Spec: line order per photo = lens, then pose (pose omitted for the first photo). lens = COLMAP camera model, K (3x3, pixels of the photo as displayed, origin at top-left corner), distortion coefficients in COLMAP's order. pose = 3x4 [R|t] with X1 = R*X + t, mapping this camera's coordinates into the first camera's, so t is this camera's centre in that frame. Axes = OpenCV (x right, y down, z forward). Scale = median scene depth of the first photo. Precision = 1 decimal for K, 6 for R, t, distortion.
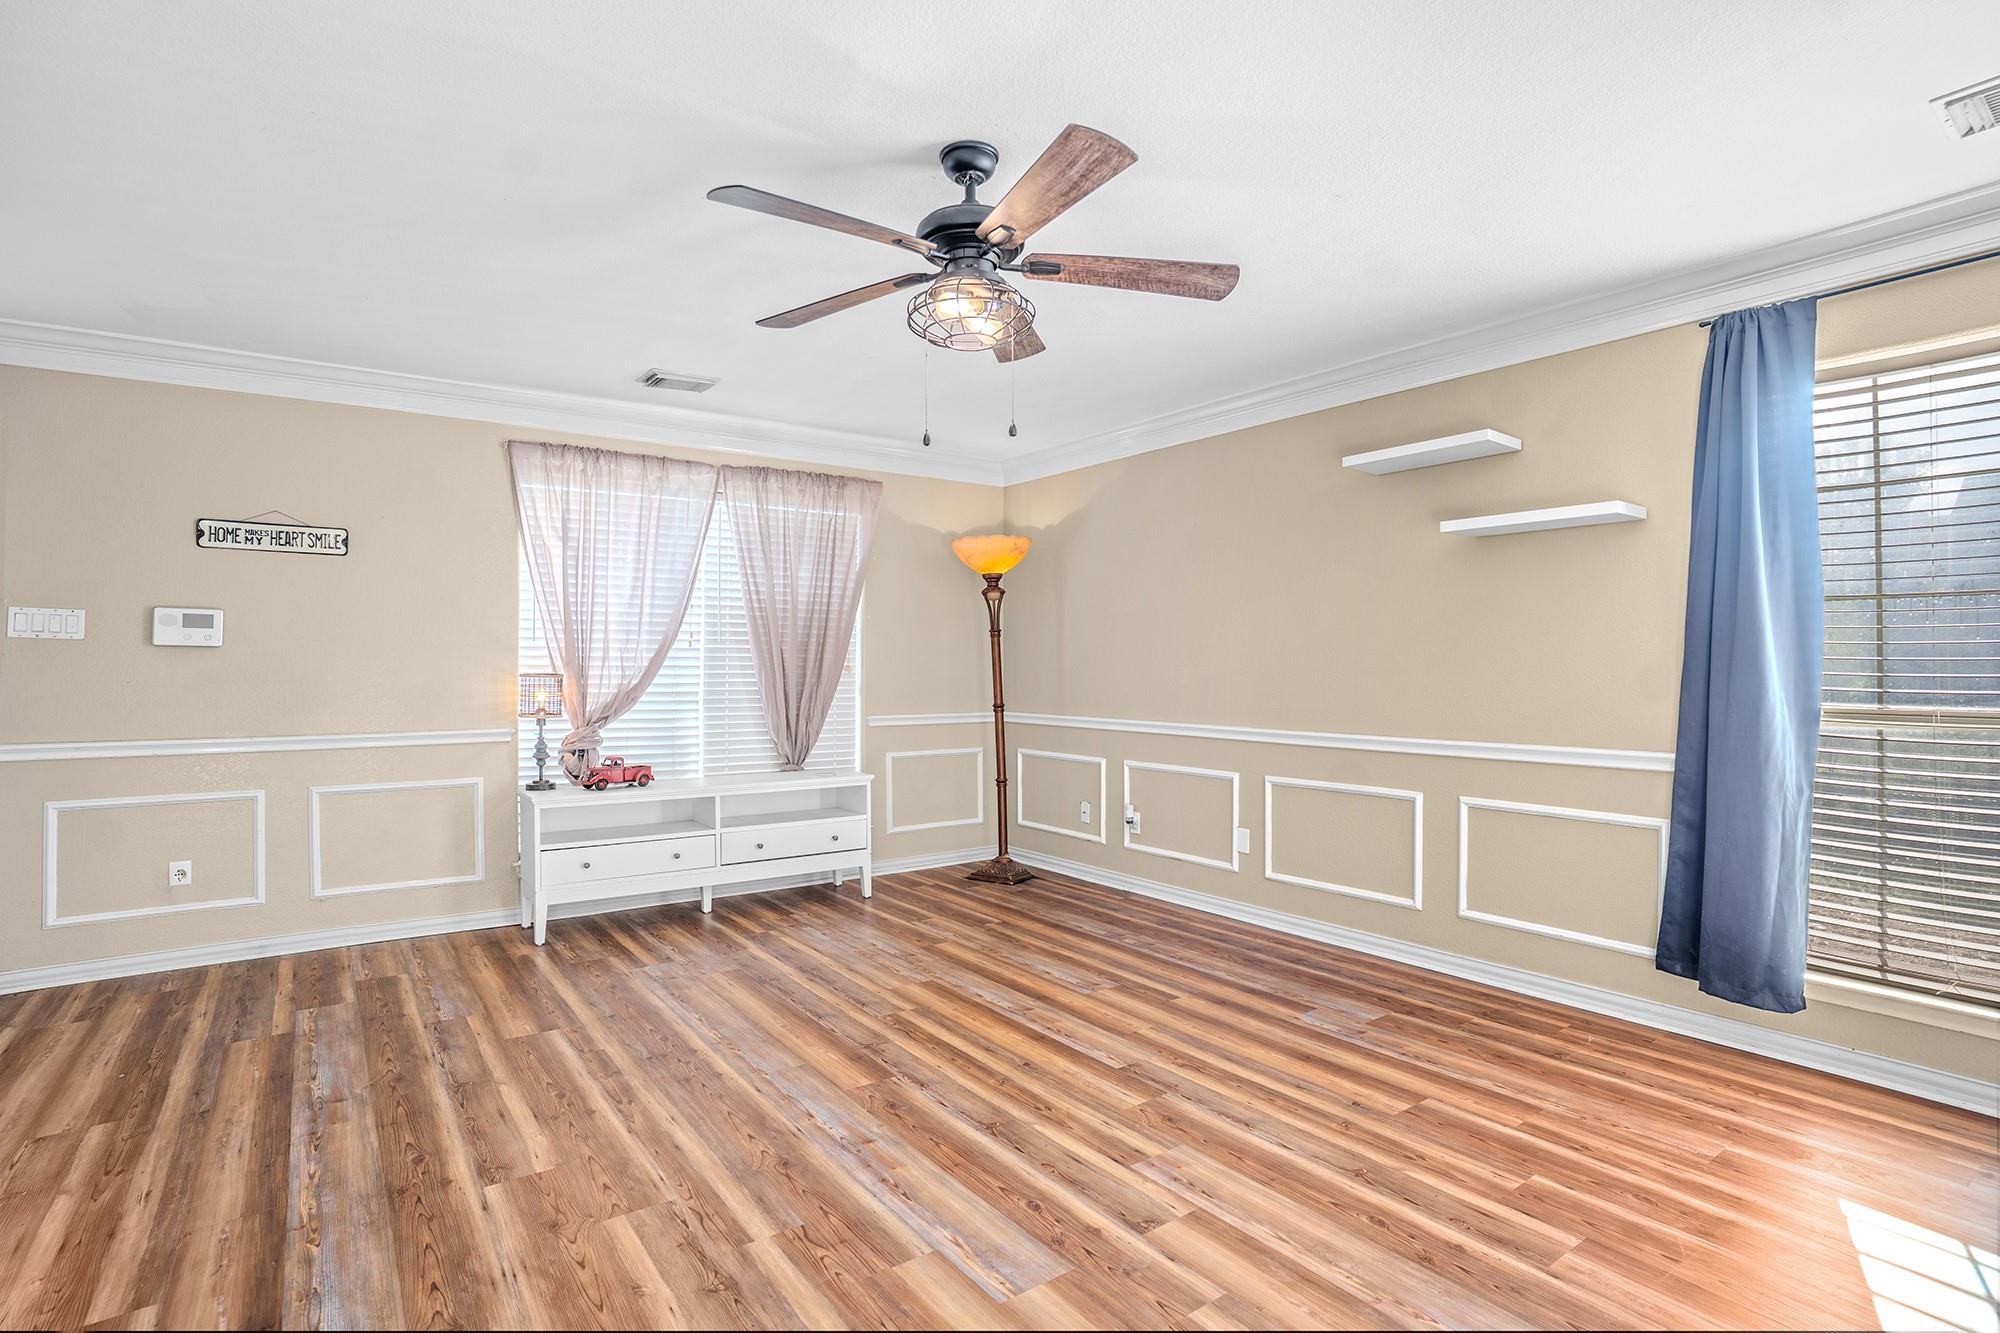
lens RADIAL K [[977.6, 0, 999.9], [0, 977.6, 652.9], [0, 0, 1]] dist [-0.082964, 0.039101]
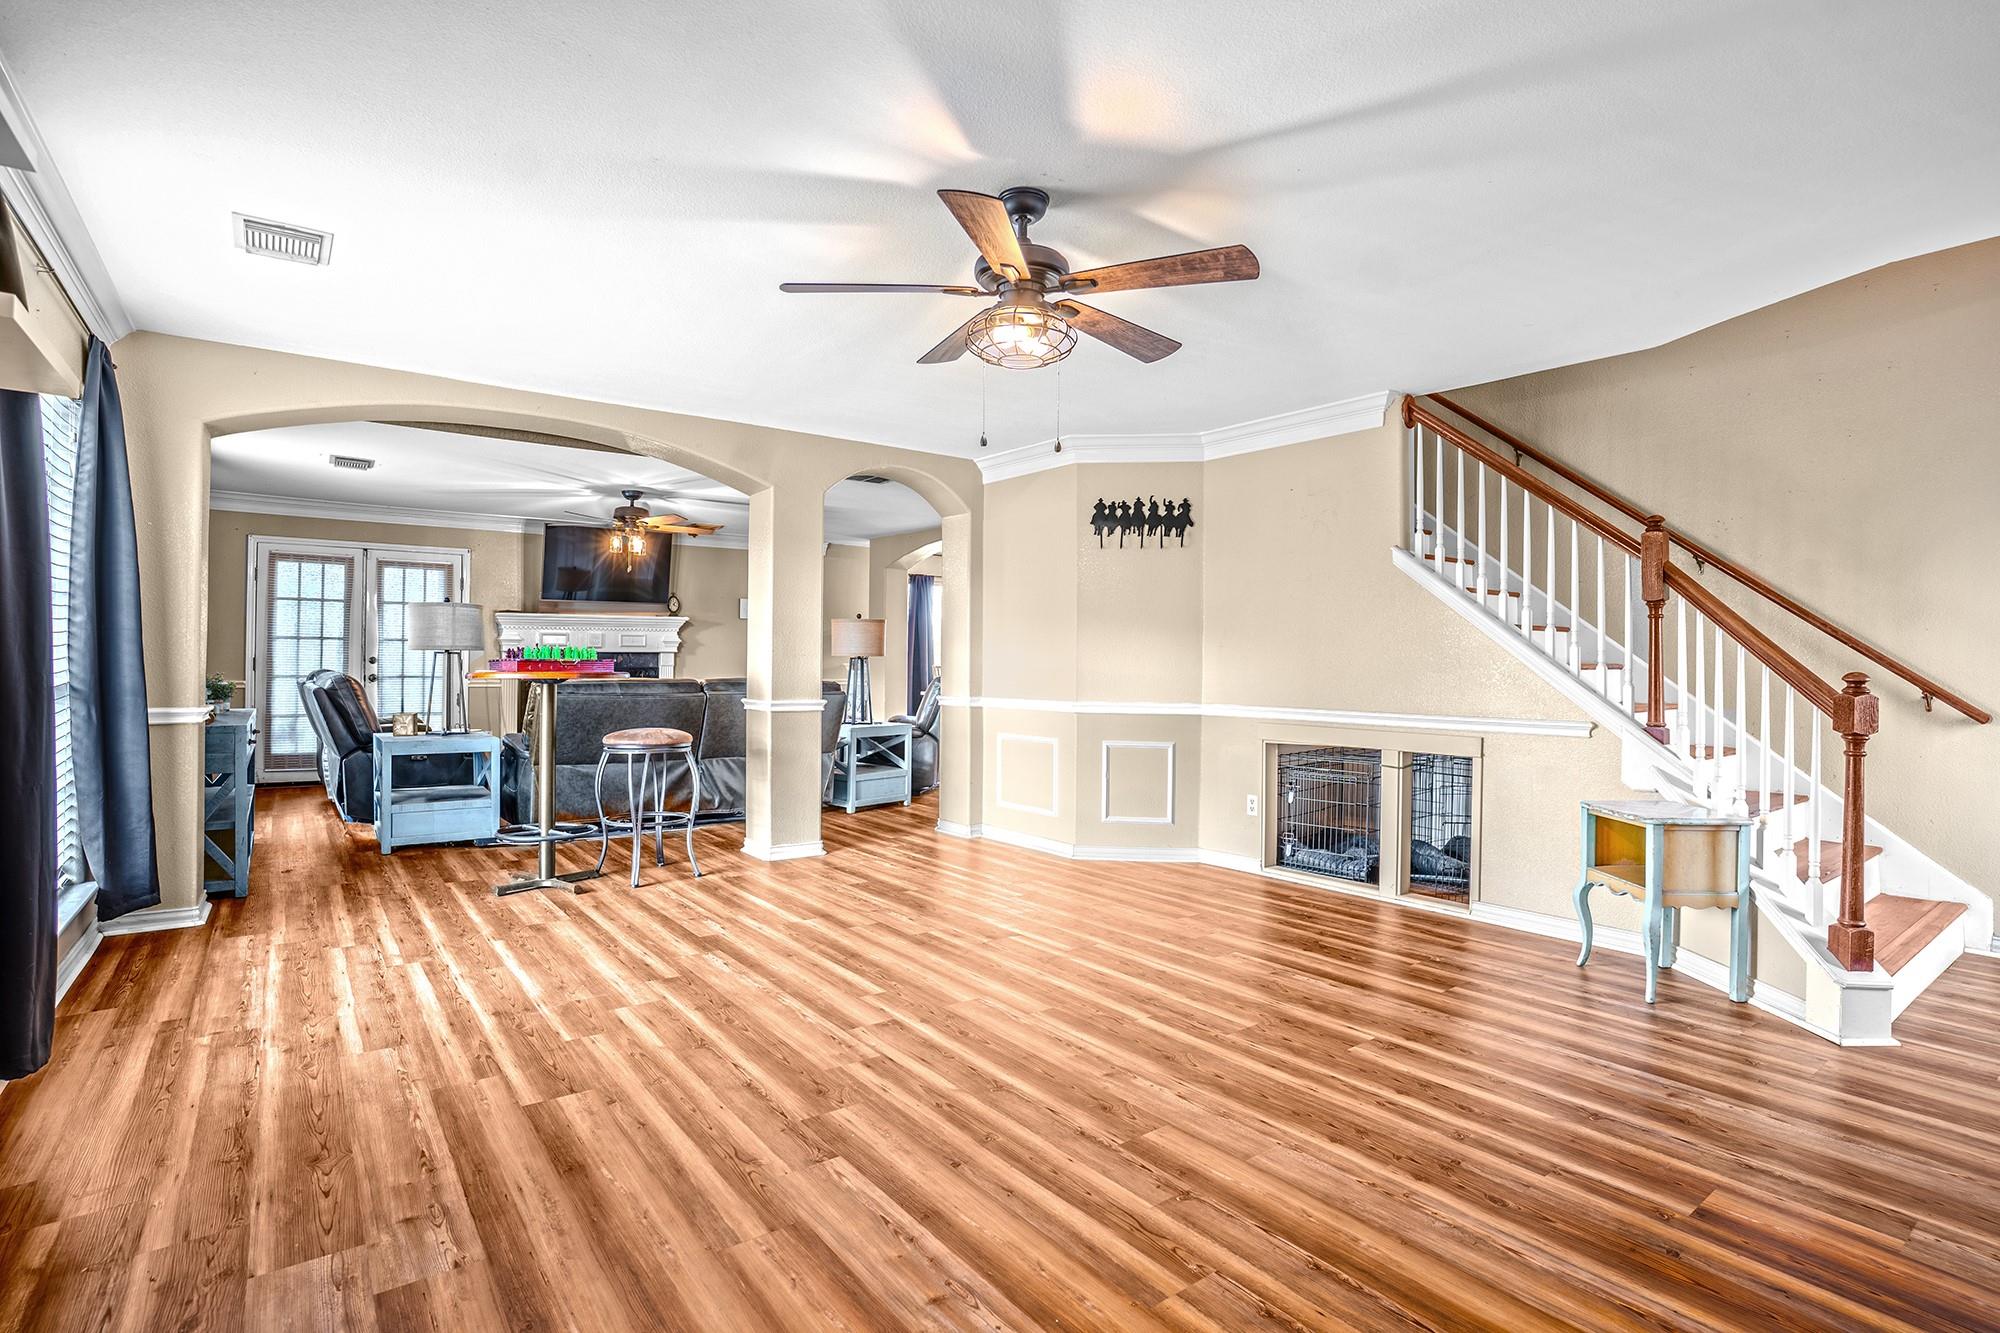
lens RADIAL K [[977.6, 0, 999.9], [0, 977.6, 652.9], [0, 0, 1]] dist [-0.082964, 0.039101]
pose [[-0.999750, -0.008760, -0.020563, 0.010233], [-0.008366, 0.999781, -0.019192, 0.034165], [0.020727, -0.019015, -0.999604, 1.472004]]
